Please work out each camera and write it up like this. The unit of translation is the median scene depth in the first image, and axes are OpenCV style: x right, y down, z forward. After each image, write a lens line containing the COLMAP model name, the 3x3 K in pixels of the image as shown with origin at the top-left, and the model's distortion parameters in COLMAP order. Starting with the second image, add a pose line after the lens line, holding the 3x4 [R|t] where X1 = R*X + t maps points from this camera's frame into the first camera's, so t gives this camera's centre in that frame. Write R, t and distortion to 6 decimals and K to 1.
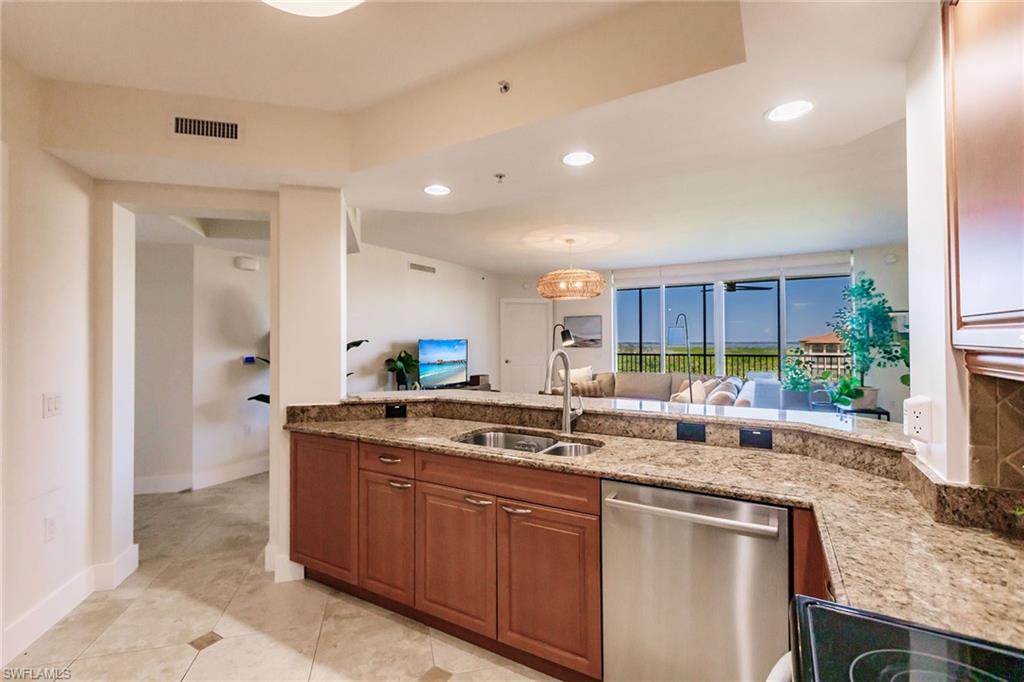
lens RADIAL K [[463.9, 0, 503.0], [0, 463.9, 333.4], [0, 0, 1]] dist [0.006910, -0.001316]
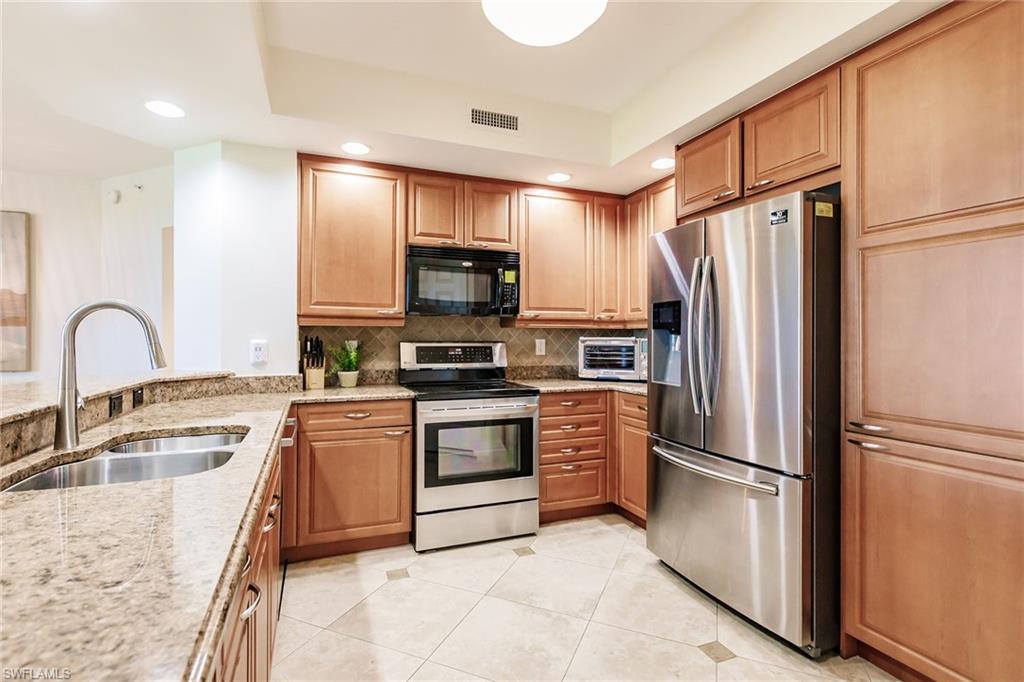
lens RADIAL K [[487.1, 0, 508.7], [0, 487.1, 334.3], [0, 0, 1]] dist [0.008904, -0.000272]
pose [[-0.783119, 0.006410, 0.621838, -0.243886], [-0.008278, 0.999751, -0.020731, 0.032506], [-0.621816, -0.021383, -0.782871, 0.425176]]
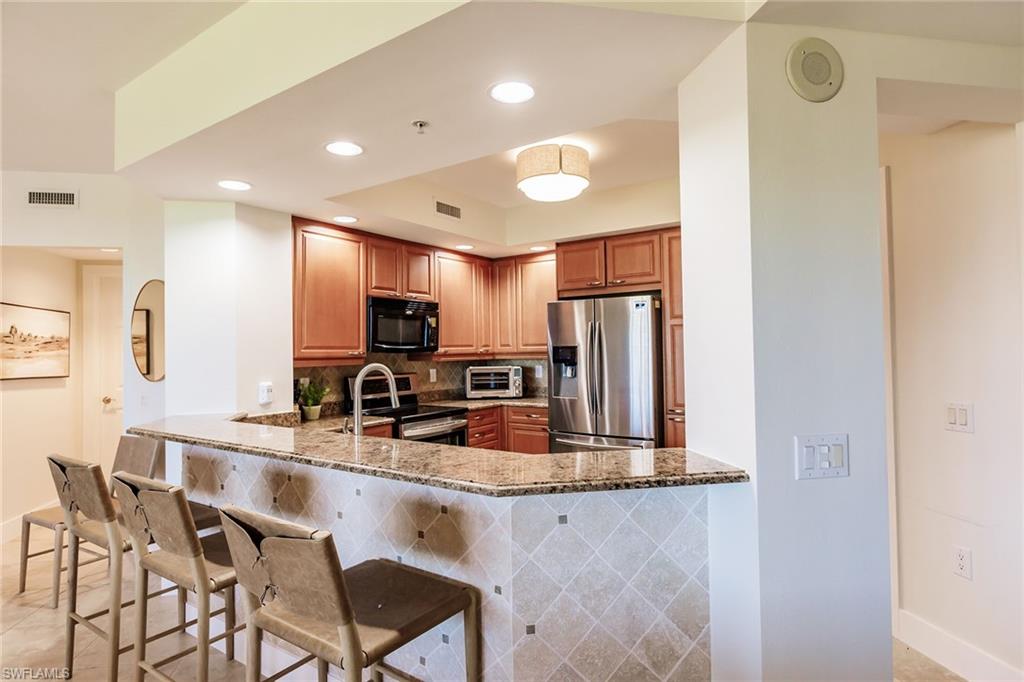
lens RADIAL K [[548.1, 0, 510.9], [0, 548.1, 335.4], [0, 0, 1]] dist [-0.000535, -0.002570]
pose [[-0.996871, 0.021565, 0.076050, -0.083355], [0.018616, 0.999055, -0.039276, 0.009760], [-0.076825, -0.037737, -0.996330, 0.748374]]
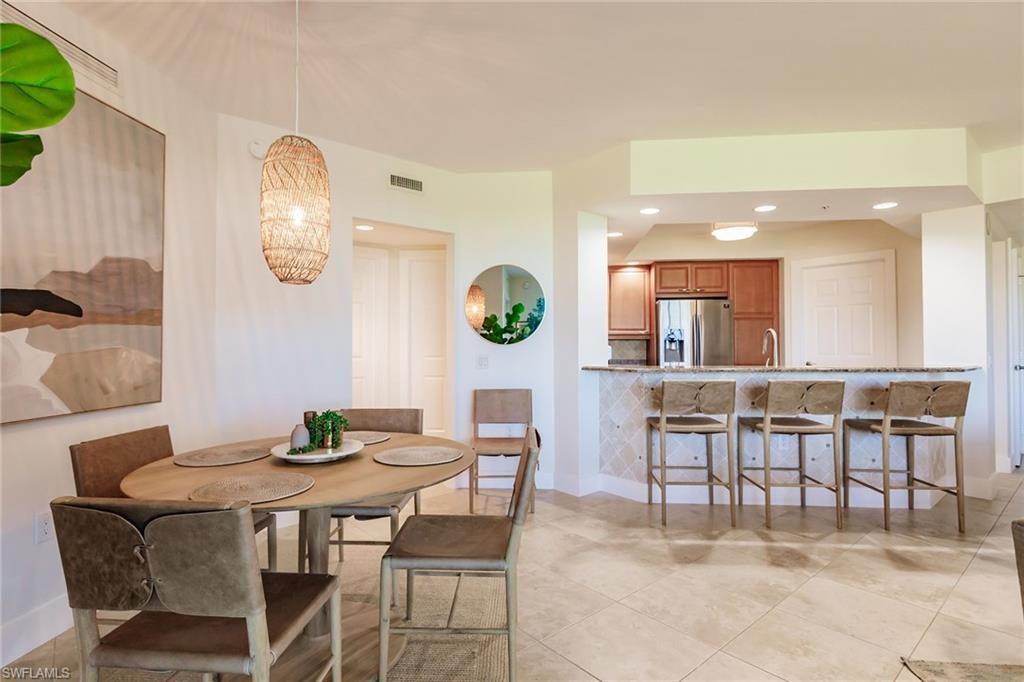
lens RADIAL K [[507.1, 0, 506.4], [0, 507.1, 338.2], [0, 0, 1]] dist [-0.004858, 0.001571]
pose [[-0.903405, 0.000574, -0.428787, 0.639039], [0.013862, 0.999516, -0.027867, 0.038675], [0.428564, -0.031118, -0.902976, 0.810066]]
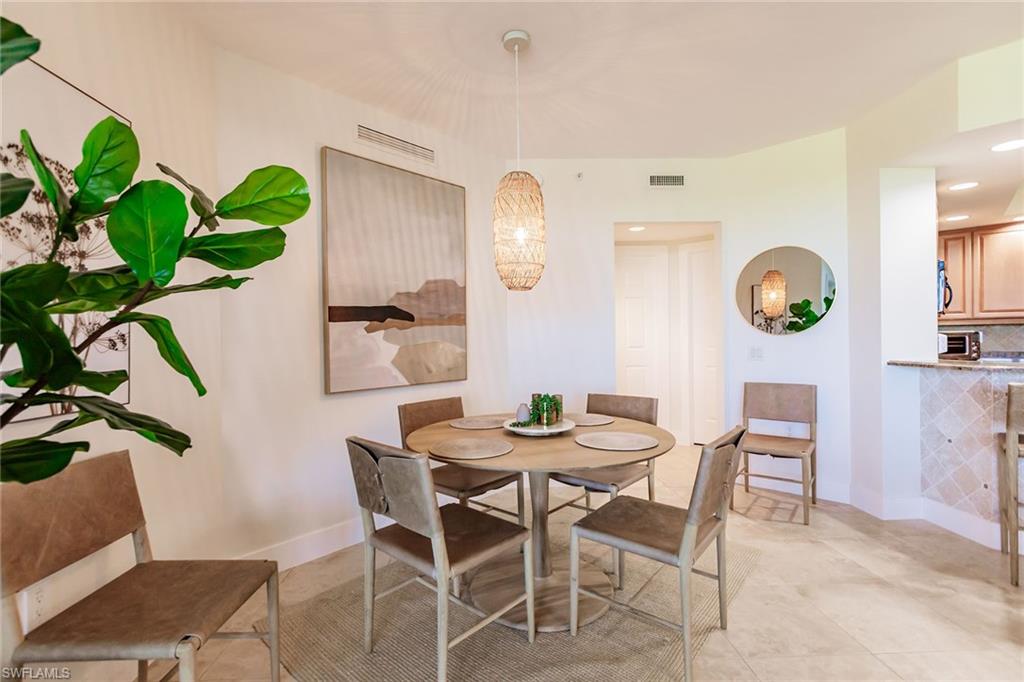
lens RADIAL K [[463.9, 0, 508.0], [0, 463.9, 338.4], [0, 0, 1]] dist [0.006910, -0.001316]
pose [[-0.975700, 0.016747, 0.218469, 0.551691], [0.013934, 0.999799, -0.014409, 0.036281], [-0.218667, -0.011015, -0.975737, 0.823139]]
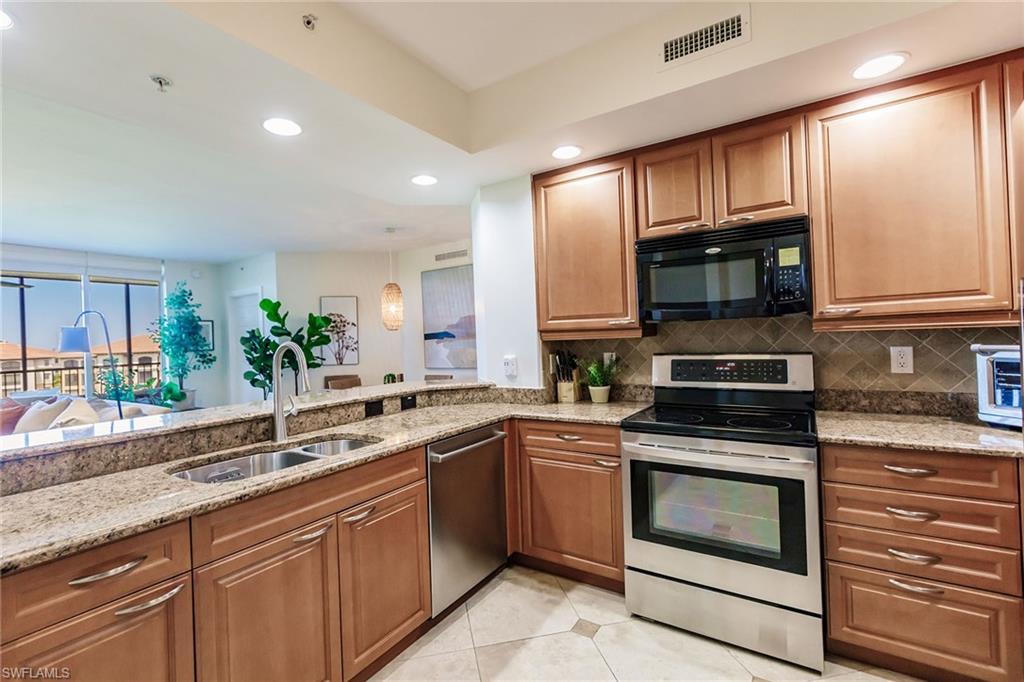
lens RADIAL K [[463.9, 0, 503.0], [0, 463.9, 335.7], [0, 0, 1]] dist [0.006910, -0.001316]
pose [[0.062816, 0.005124, 0.998012, -0.259056], [0.021728, 0.999743, -0.006500, 0.013629], [-0.997789, 0.022093, 0.062689, 0.200047]]
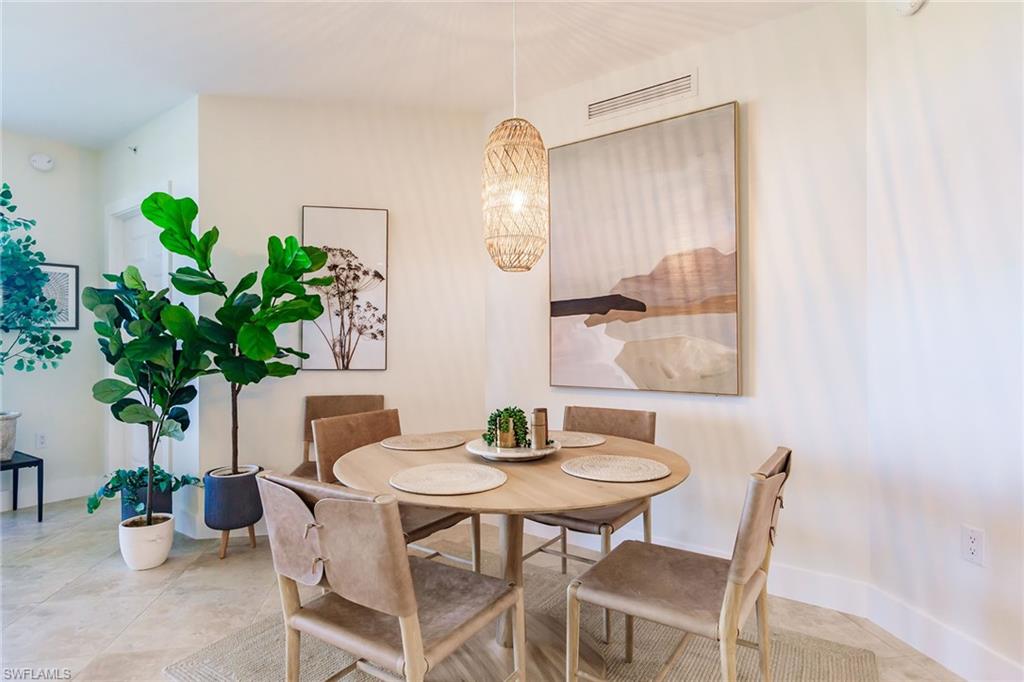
lens RADIAL K [[542.9, 0, 505.5], [0, 542.9, 337.6], [0, 0, 1]] dist [0.005927, 0.002253]
pose [[0.099974, 0.008604, 0.994953, 0.289552], [-0.011255, 0.999908, -0.007516, 0.036794], [-0.994926, -0.010446, 0.100062, 0.440029]]
